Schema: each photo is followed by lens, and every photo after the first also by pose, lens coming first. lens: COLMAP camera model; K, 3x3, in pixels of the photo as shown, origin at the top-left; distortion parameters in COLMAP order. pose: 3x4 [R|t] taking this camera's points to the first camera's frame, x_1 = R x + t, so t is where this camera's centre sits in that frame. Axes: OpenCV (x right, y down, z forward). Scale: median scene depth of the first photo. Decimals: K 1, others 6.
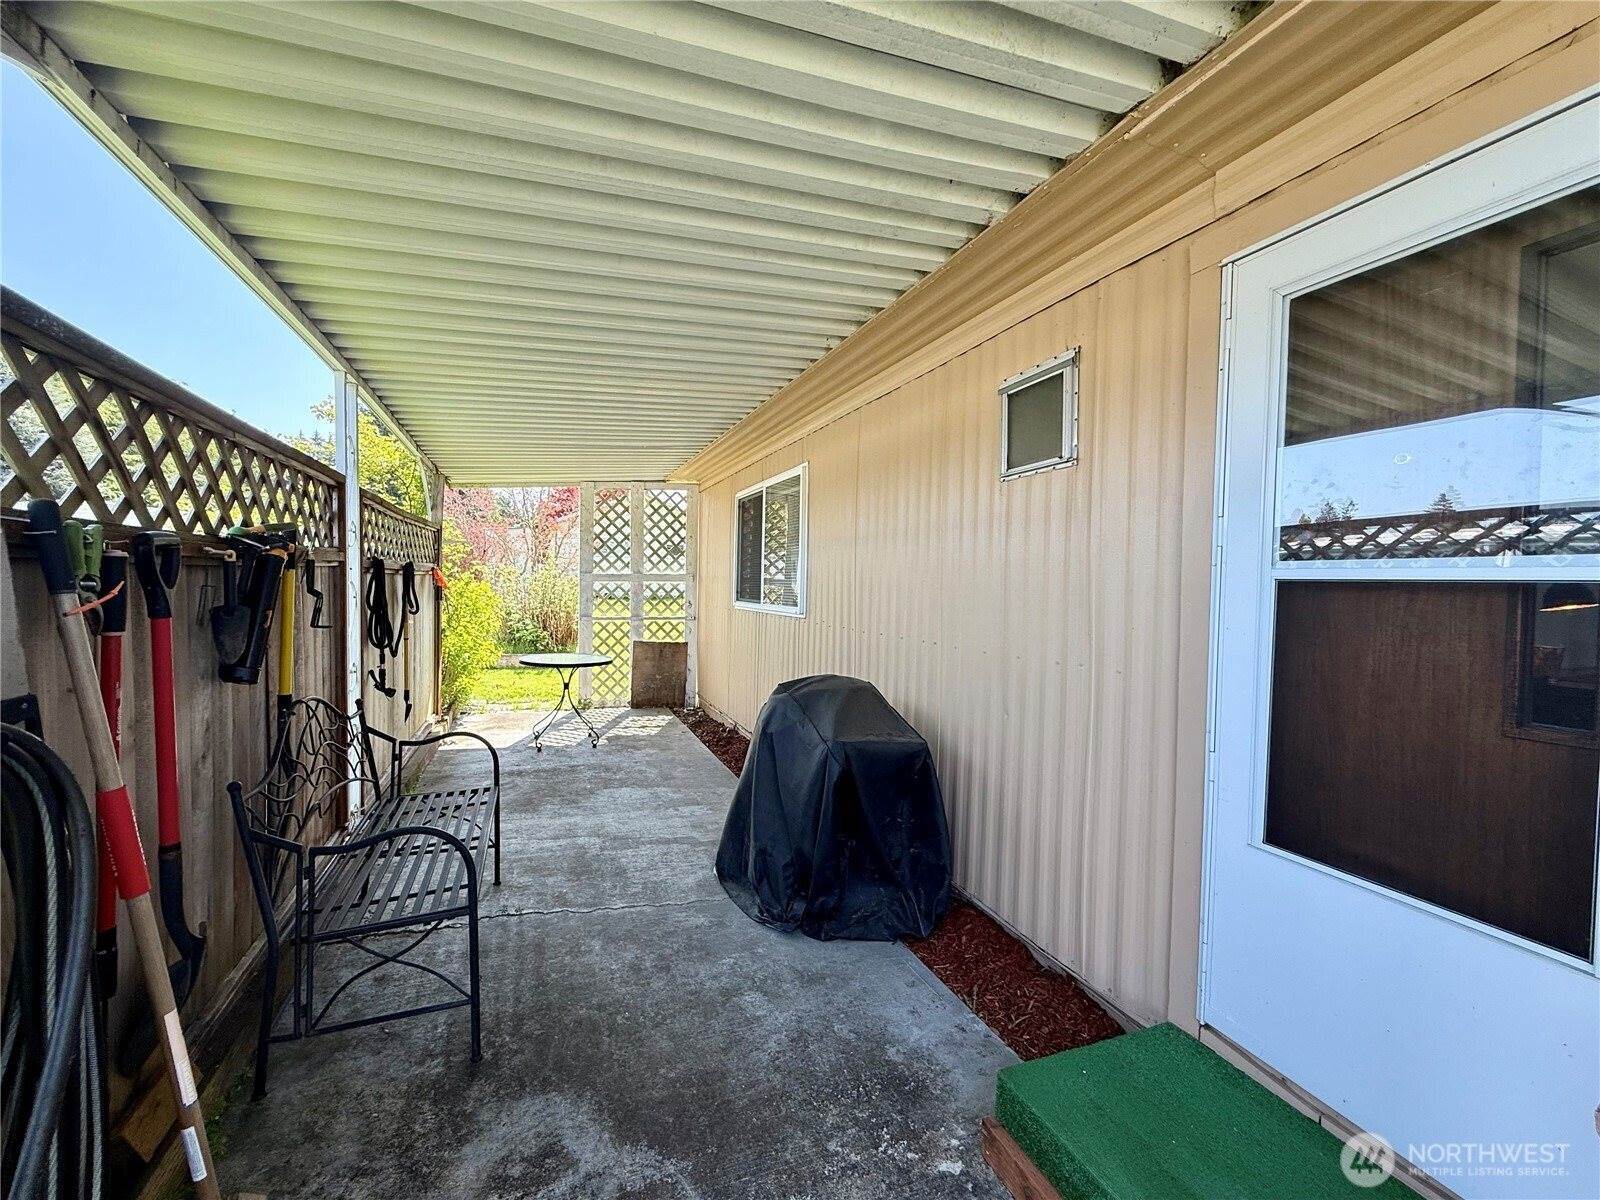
lens RADIAL K [[641.2, 0, 800.7], [0, 641.2, 600.6], [0, 0, 1]] dist [-0.008742, -0.000048]
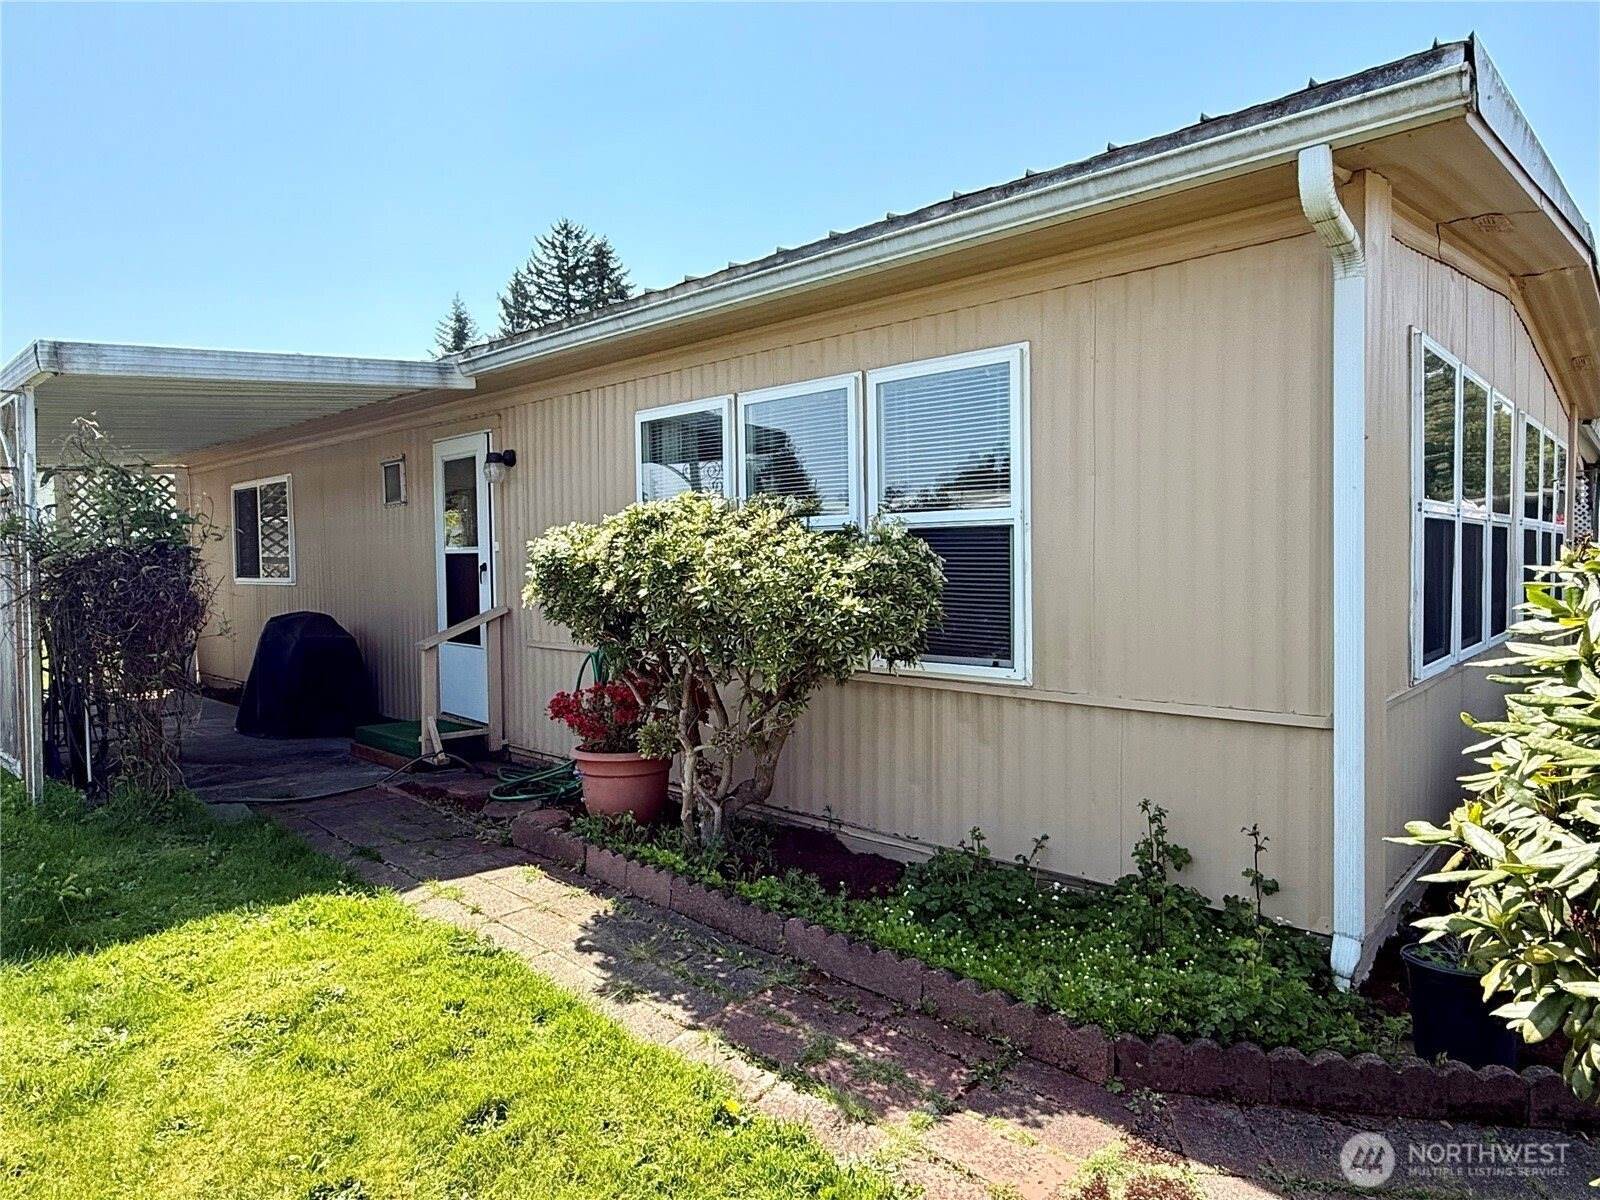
lens RADIAL K [[990.5, 0, 795.9], [0, 990.5, 594.2], [0, 0, 1]] dist [-0.003998, -0.000780]
pose [[0.910766, -0.046632, 0.410282, 0.098725], [0.041427, 0.998909, 0.021573, 0.038719], [-0.410840, -0.002651, 0.911703, -1.211488]]
